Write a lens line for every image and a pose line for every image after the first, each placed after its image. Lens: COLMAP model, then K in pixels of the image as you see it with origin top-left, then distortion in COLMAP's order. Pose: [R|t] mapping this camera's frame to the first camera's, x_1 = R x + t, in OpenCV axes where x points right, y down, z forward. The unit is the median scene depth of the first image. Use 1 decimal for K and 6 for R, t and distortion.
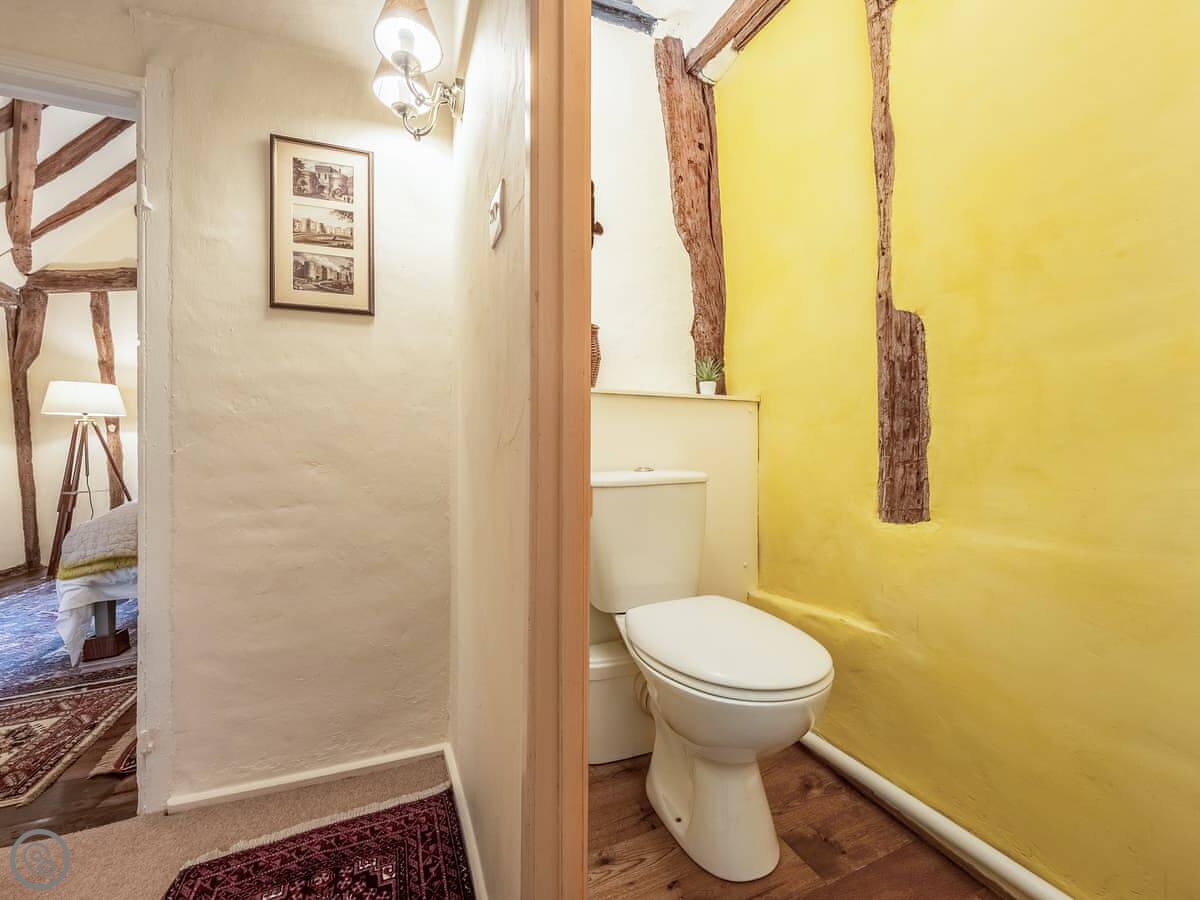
lens RADIAL K [[463.7, 0, 599.4], [0, 463.7, 458.3], [0, 0, 1]] dist [-0.008297, 0.000704]
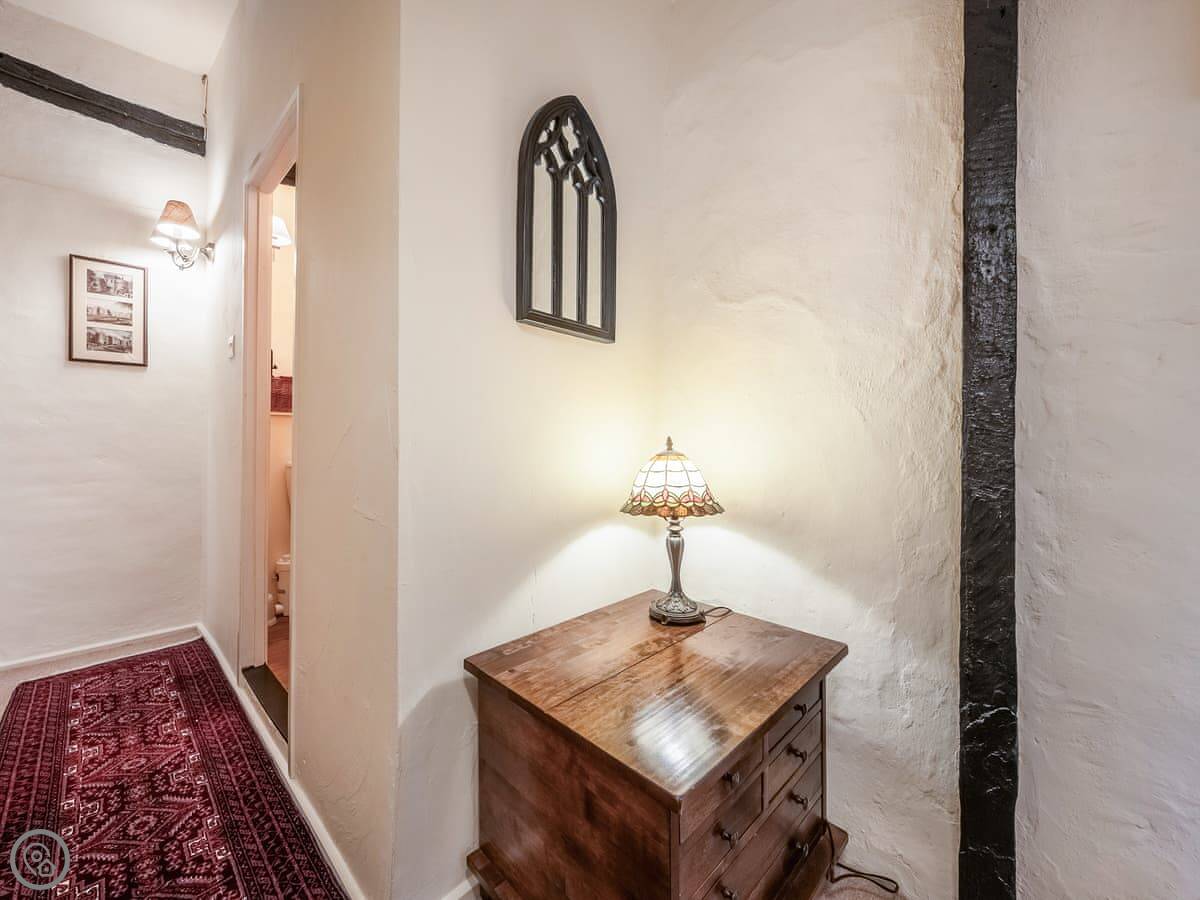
lens RADIAL K [[497.9, 0, 605.2], [0, 497.9, 441.9], [0, 0, 1]] dist [-0.002041, -0.001470]
pose [[0.928822, 0.003232, 0.370511, 0.387398], [0.000061, 0.999961, -0.008878, -0.024881], [-0.370525, 0.008269, 0.928786, -1.293165]]
